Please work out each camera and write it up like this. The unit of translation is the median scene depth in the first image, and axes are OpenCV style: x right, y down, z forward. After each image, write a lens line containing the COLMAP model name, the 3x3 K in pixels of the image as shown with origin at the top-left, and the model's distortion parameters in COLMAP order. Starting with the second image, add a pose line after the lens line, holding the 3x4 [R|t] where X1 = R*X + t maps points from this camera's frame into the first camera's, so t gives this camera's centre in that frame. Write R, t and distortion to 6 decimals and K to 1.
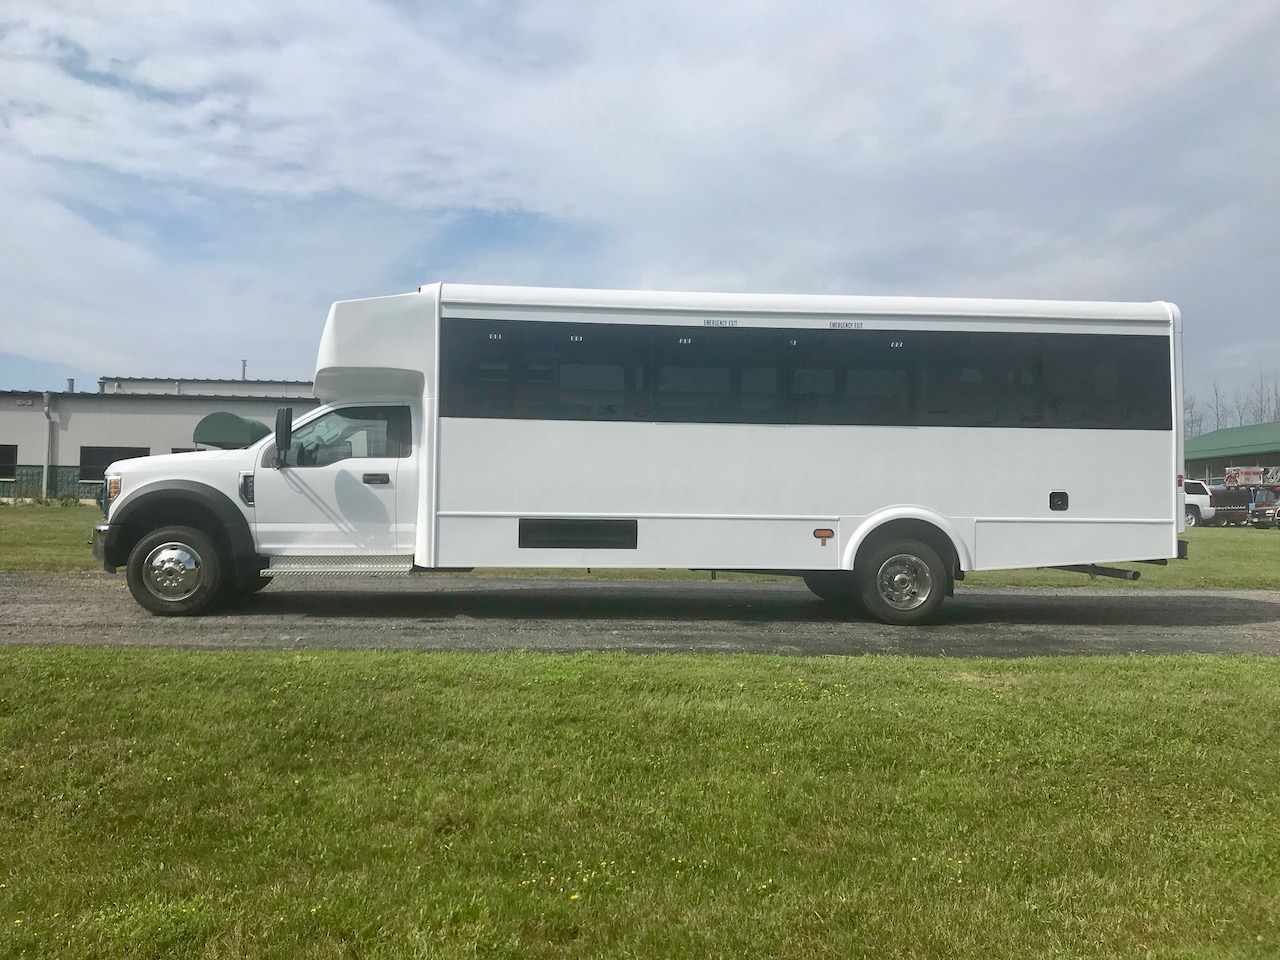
lens RADIAL K [[1052.5, 0, 636.9], [0, 1052.5, 454.3], [0, 0, 1]] dist [0.007923, -0.000923]
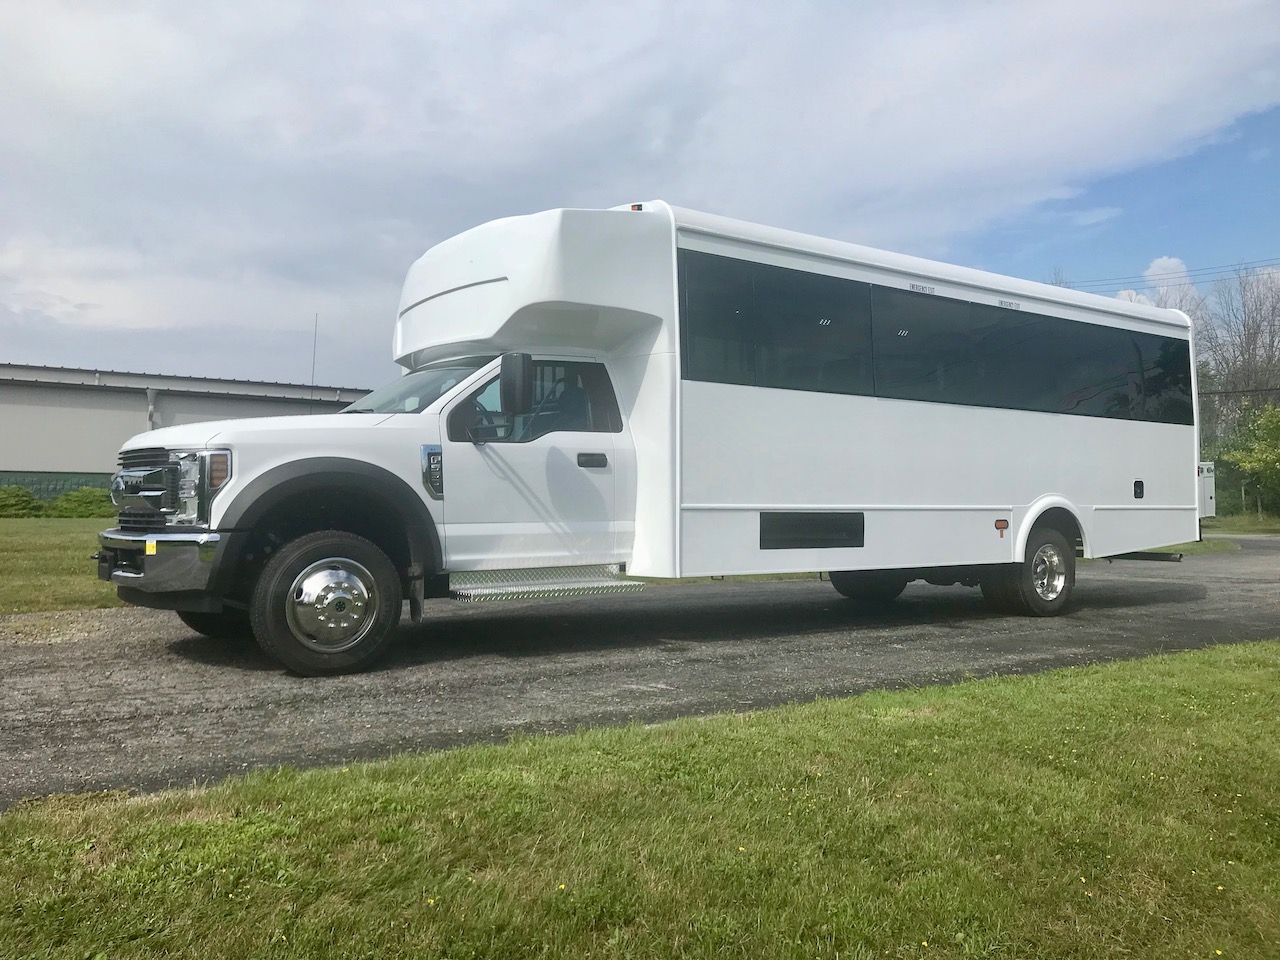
lens RADIAL K [[1063.7, 0, 625.0], [0, 1063.7, 462.1], [0, 0, 1]] dist [0.038458, -0.063152]
pose [[0.858673, 0.011278, 0.512400, -0.606282], [-0.012953, 0.999916, -0.000301, 0.024701], [-0.512360, -0.006379, 0.858747, 0.359626]]
